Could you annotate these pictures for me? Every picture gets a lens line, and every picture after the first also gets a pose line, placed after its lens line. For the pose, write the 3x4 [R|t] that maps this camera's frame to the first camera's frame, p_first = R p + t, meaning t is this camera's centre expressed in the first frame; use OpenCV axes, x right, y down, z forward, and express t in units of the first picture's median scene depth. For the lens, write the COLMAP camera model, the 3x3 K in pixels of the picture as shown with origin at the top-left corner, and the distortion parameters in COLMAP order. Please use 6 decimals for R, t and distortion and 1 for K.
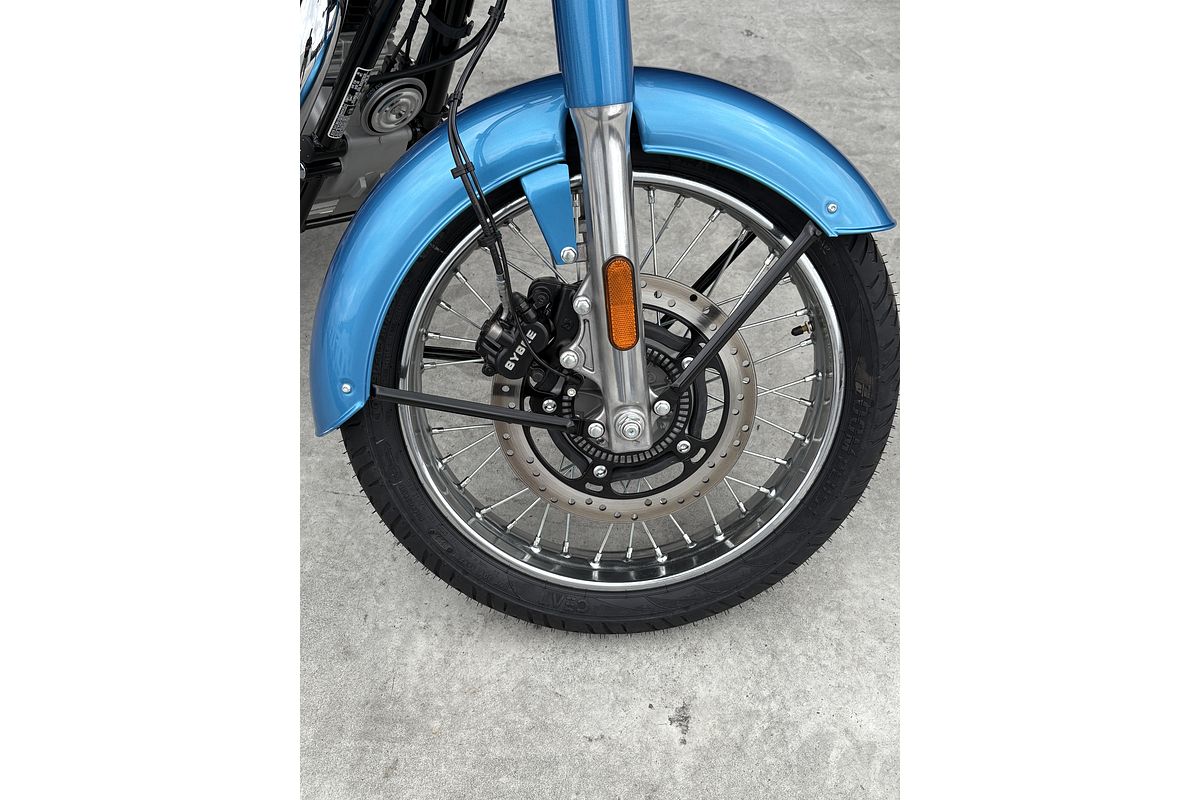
lens RADIAL K [[916.7, 0, 600.4], [0, 916.7, 389.7], [0, 0, 1]] dist [0.028044, -0.007311]
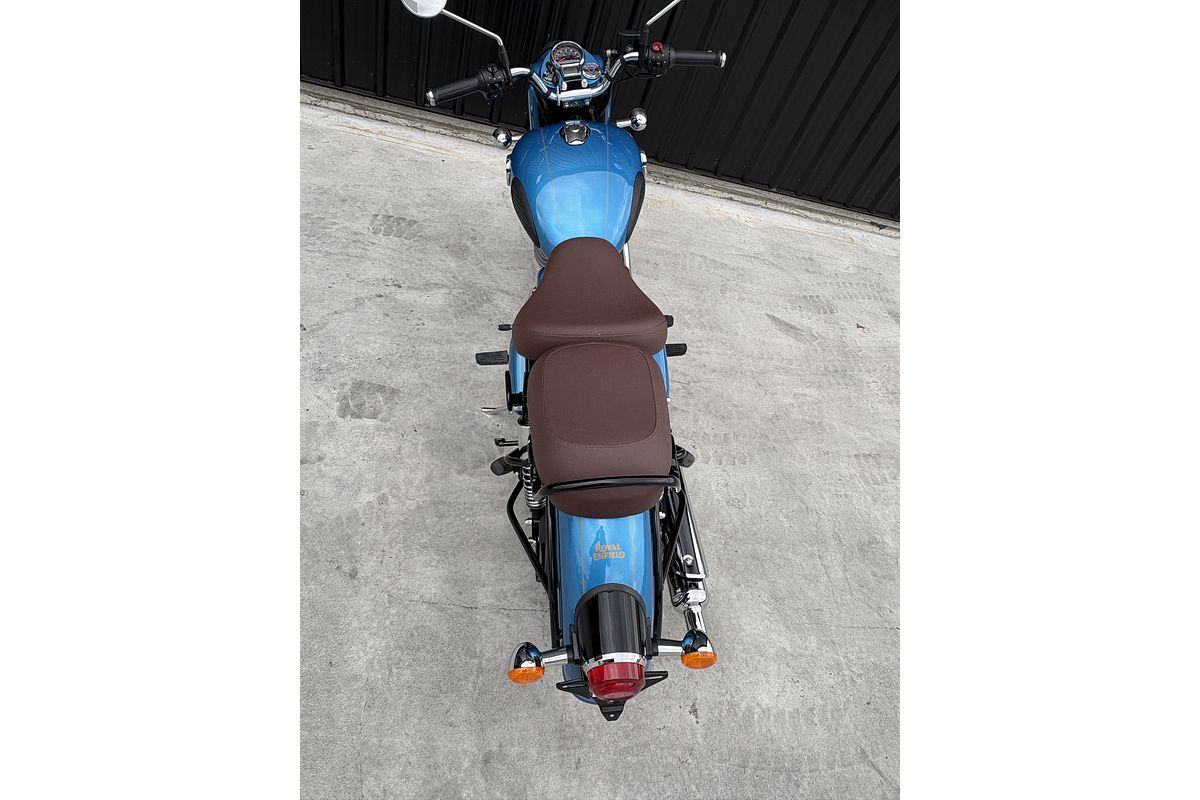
lens RADIAL K [[572.3, 0, 595.2], [0, 572.3, 390.4], [0, 0, 1]] dist [-0.005137, 0.004347]
pose [[0.944883, 0.011232, 0.327215, -0.590850], [-0.014468, 0.999868, 0.007458, -0.415552], [-0.327088, -0.011781, 0.944921, -0.204937]]
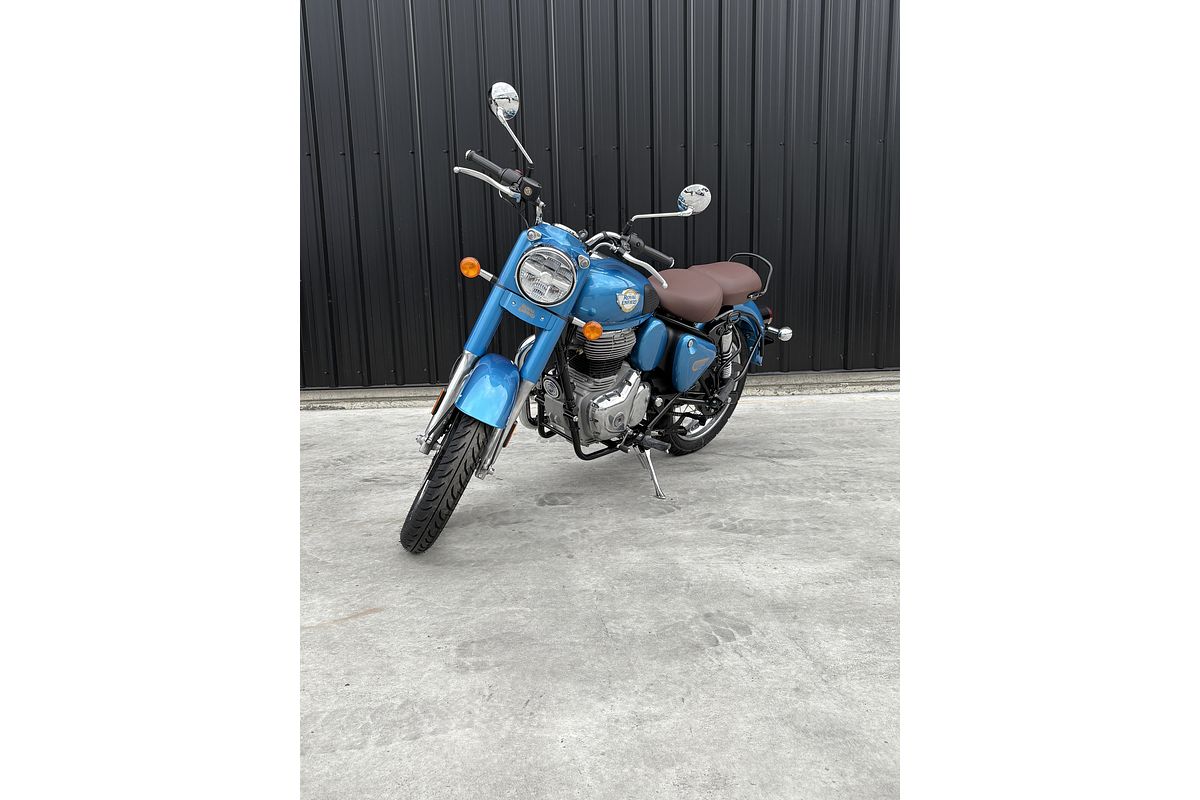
lens RADIAL K [[804.6, 0, 598.3], [0, 804.6, 418.5], [0, 0, 1]] dist [0.060149, -0.008427]
pose [[0.990011, -0.085334, 0.112231, -0.824364], [0.135701, 0.792704, -0.594311, 1.064913], [-0.038251, 0.603605, 0.796366, -0.761669]]
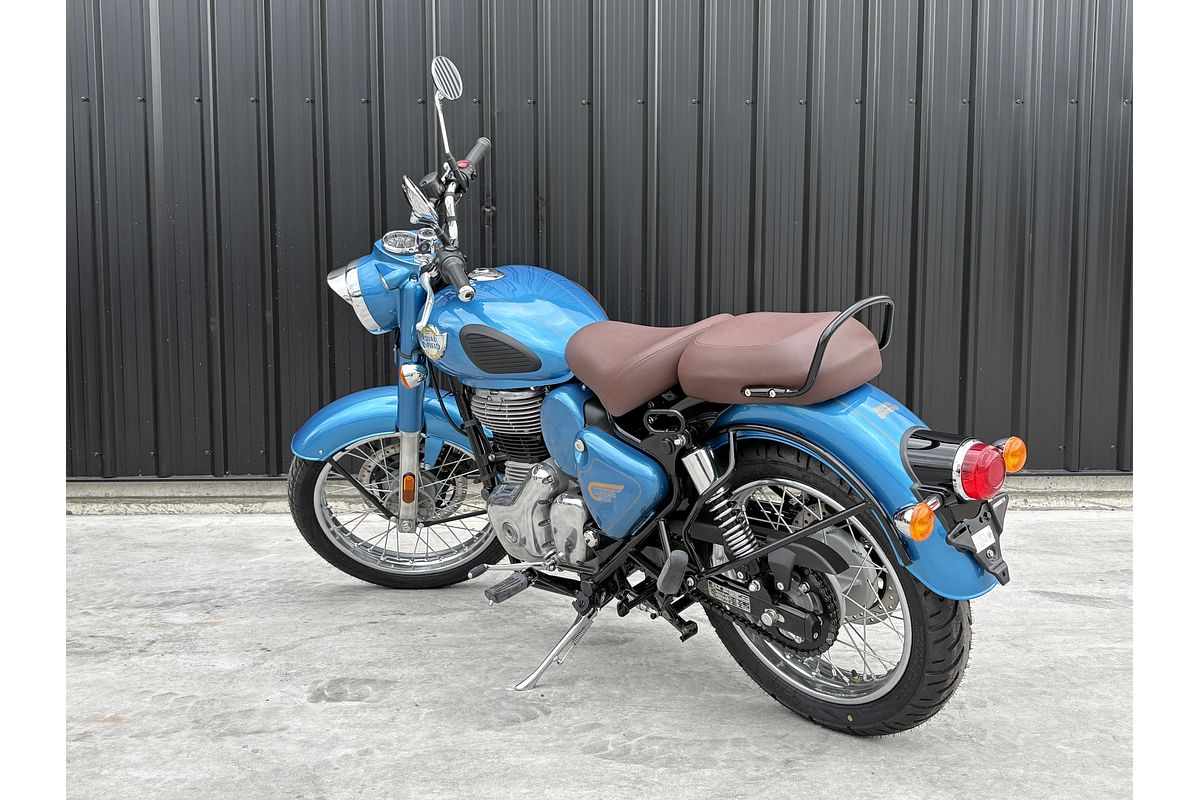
lens RADIAL K [[1317.9, 0, 600.5], [0, 1317.9, 418.9], [0, 0, 1]] dist [-0.000922, 0.000000]
pose [[0.992619, -0.049343, 0.110786, -0.443836], [0.110404, 0.745715, -0.657055, 1.002942], [-0.050194, 0.664436, 0.745658, -0.732498]]
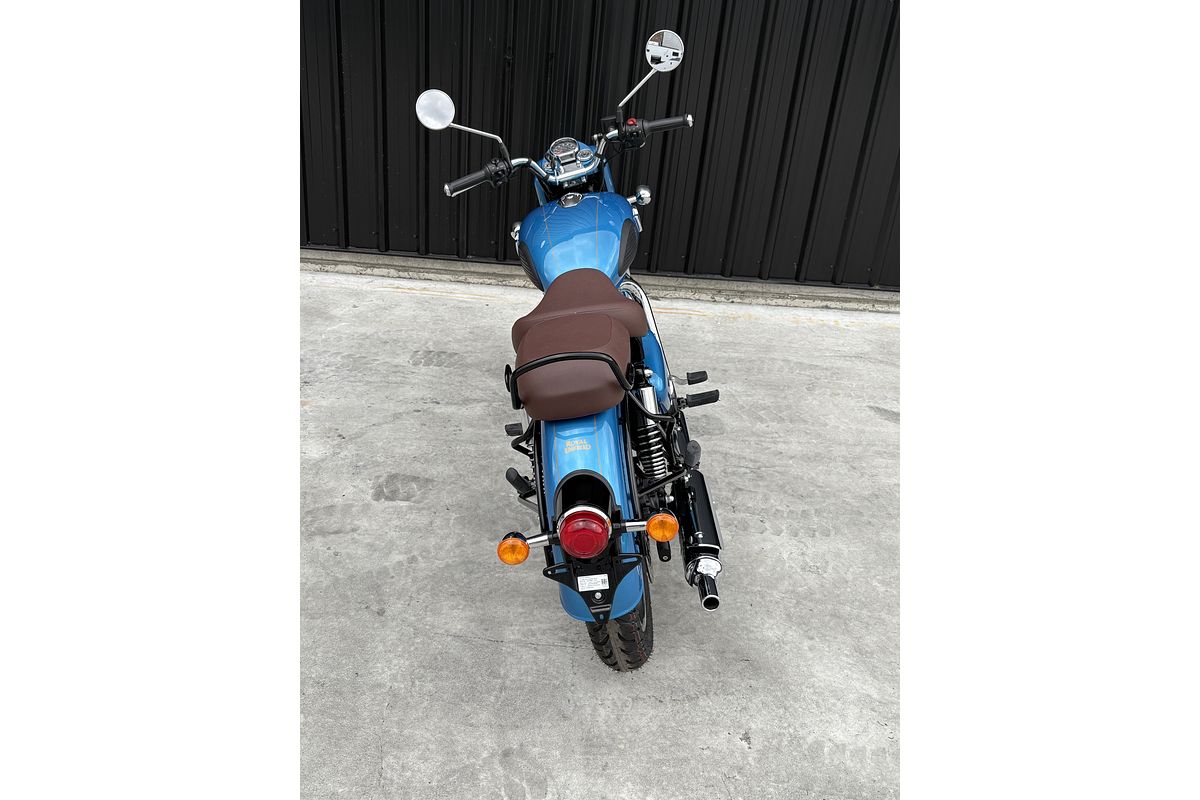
lens RADIAL K [[875.2, 0, 598.0], [0, 875.2, 406.7], [0, 0, 1]] dist [0.052991, -0.052707]
pose [[0.989993, -0.011230, 0.140667, -0.465815], [0.060681, 0.933840, -0.352506, 0.341956], [-0.127402, 0.357514, 0.925177, -0.898804]]
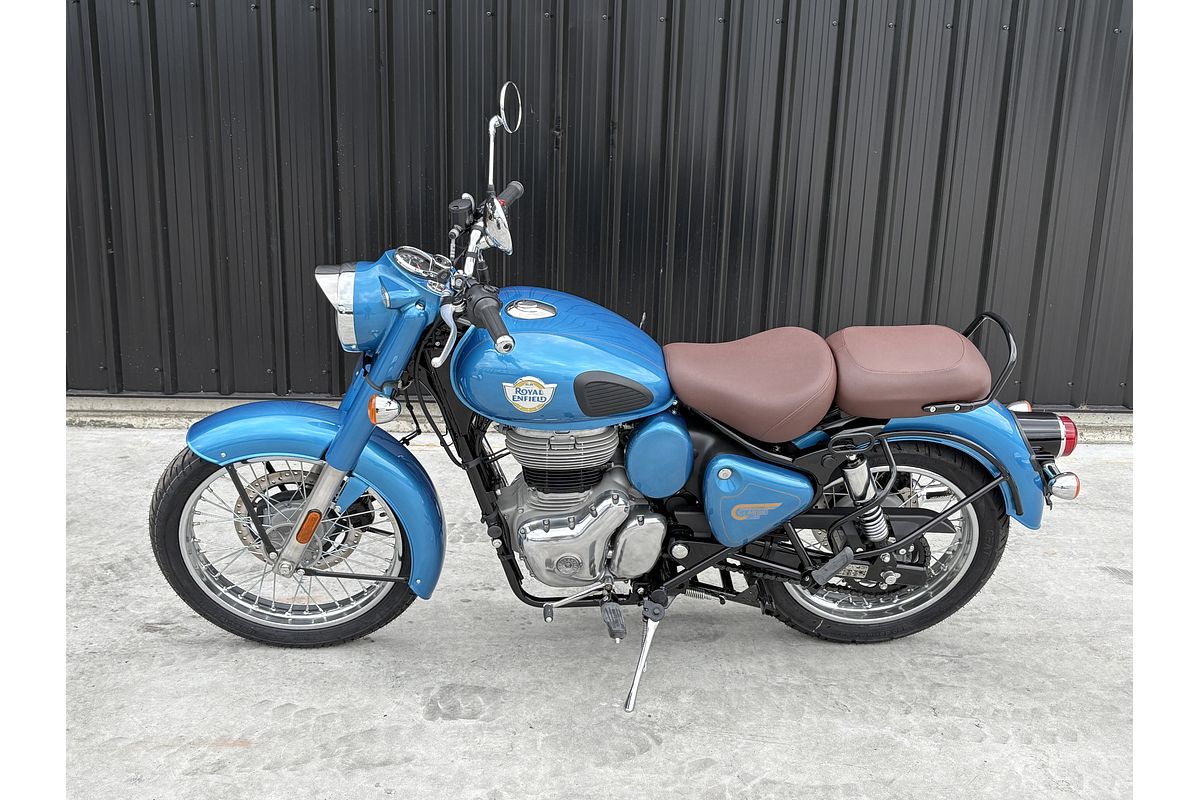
lens RADIAL K [[1313.9, 0, 594.8], [0, 1313.9, 423.2], [0, 0, 1]] dist [0.006925, 0.000000]
pose [[0.992541, -0.044439, 0.113520, -0.683876], [0.096302, 0.856789, -0.506595, 0.533541], [-0.074750, 0.513748, 0.854678, -1.018193]]
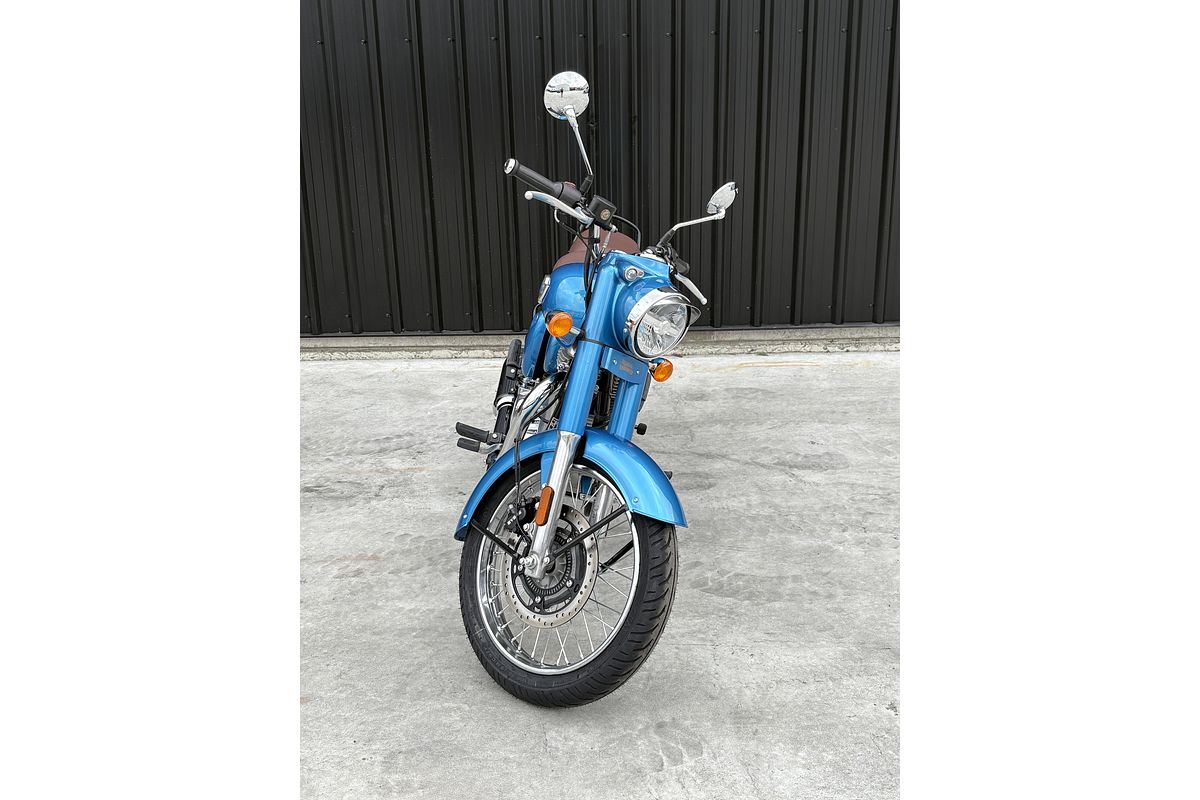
lens RADIAL K [[1062.8, 0, 594.9], [0, 1062.8, 420.9], [0, 0, 1]] dist [0.078346, -0.065396]
pose [[0.995672, -0.079560, 0.048038, -0.598778], [0.092852, 0.873822, -0.477298, 0.851180], [-0.004003, 0.479692, 0.877428, -1.275998]]
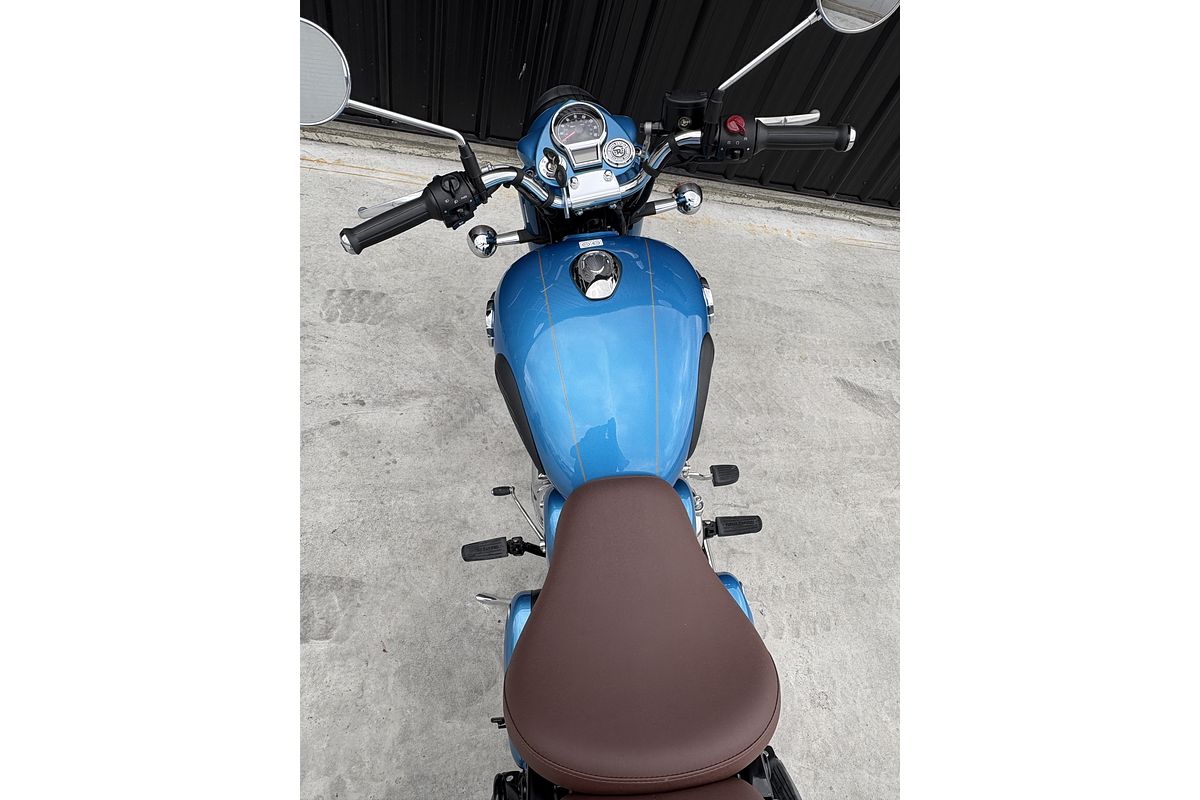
lens RADIAL K [[572.3, 0, 592.8], [0, 572.3, 391.7], [0, 0, 1]] dist [-0.005137, 0.004347]
pose [[0.952968, -0.048070, 0.299236, -0.457146], [0.020140, 0.995203, 0.095731, -0.920702], [-0.302402, -0.085202, 0.949365, 0.309905]]
